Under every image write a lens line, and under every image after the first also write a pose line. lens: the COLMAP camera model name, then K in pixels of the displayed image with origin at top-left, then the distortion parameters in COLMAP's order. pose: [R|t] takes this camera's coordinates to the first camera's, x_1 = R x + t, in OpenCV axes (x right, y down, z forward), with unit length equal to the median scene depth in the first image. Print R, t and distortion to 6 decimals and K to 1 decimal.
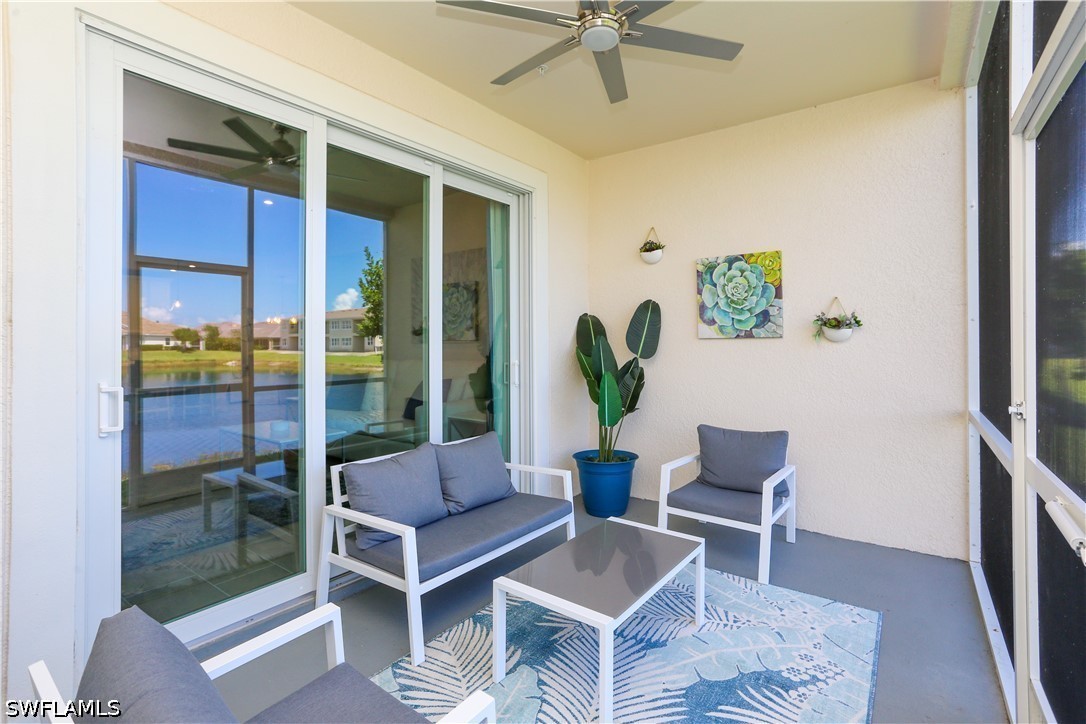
lens RADIAL K [[537.8, 0, 547.6], [0, 537.8, 334.2], [0, 0, 1]] dist [-0.063096, 0.021247]
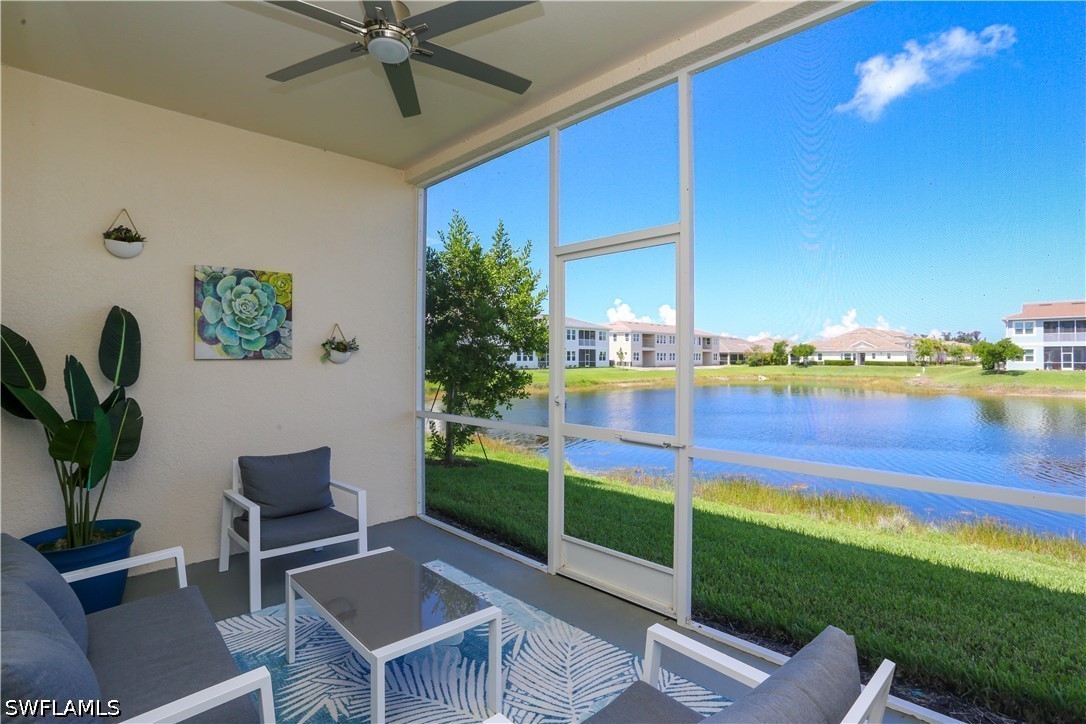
lens RADIAL K [[540.3, 0, 548.7], [0, 540.3, 353.8], [0, 0, 1]] dist [-0.069336, 0.029748]
pose [[0.116071, 0.012409, 0.993163, -0.497802], [-0.011275, 0.999874, -0.011176, 0.002271], [-0.993177, -0.009901, 0.116196, 0.369178]]
